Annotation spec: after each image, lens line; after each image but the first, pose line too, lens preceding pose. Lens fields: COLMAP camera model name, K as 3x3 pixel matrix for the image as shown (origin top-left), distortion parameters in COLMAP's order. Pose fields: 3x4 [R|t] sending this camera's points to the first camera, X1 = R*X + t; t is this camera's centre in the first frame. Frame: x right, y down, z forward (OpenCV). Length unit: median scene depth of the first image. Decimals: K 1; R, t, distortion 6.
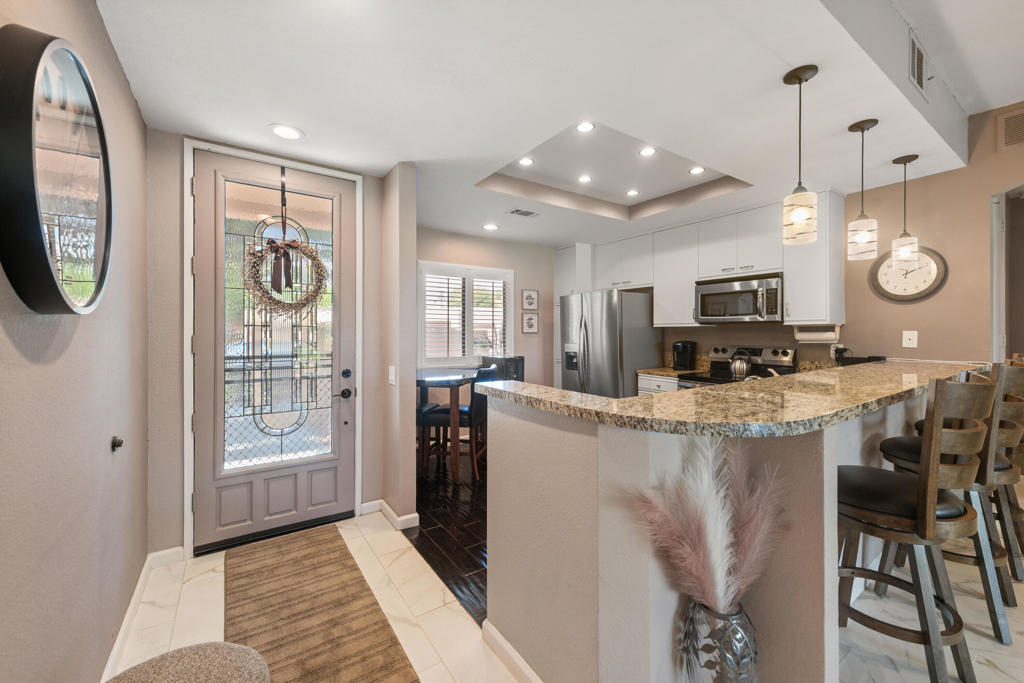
lens RADIAL K [[406.6, 0, 502.8], [0, 406.6, 334.7], [0, 0, 1]] dist [0.003871, -0.000478]
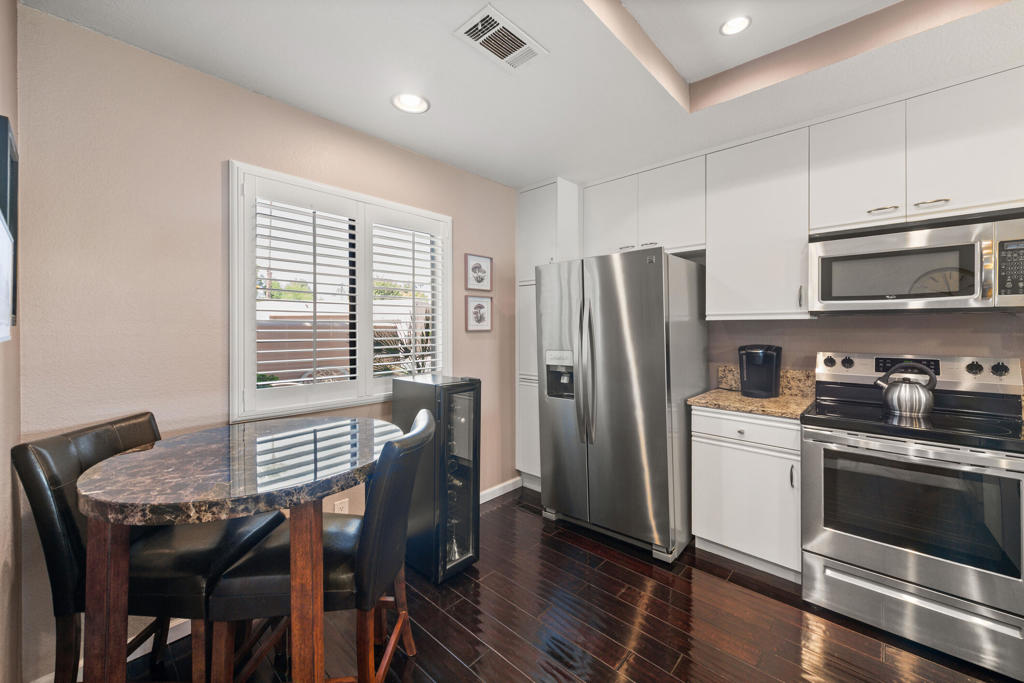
lens RADIAL K [[406.6, 0, 510.4], [0, 406.6, 326.4], [0, 0, 1]] dist [0.003871, -0.000478]
pose [[0.973073, -0.005193, 0.230437, -0.028384], [0.006144, 0.999975, -0.003406, -0.010887], [-0.230414, 0.004730, 0.973081, 0.554168]]
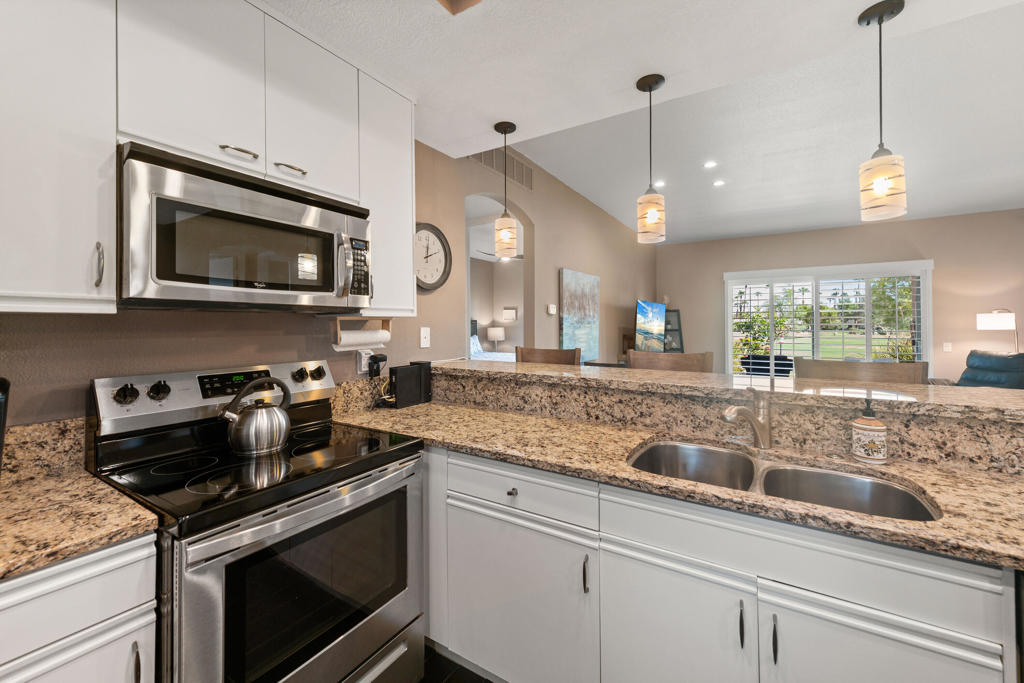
lens RADIAL K [[406.6, 0, 519.6], [0, 406.6, 324.2], [0, 0, 1]] dist [0.003871, -0.000478]
pose [[-0.424838, 0.000694, 0.905269, 0.129036], [0.005083, 0.999986, 0.001619, -0.012244], [-0.905255, 0.005290, -0.424835, 0.858543]]
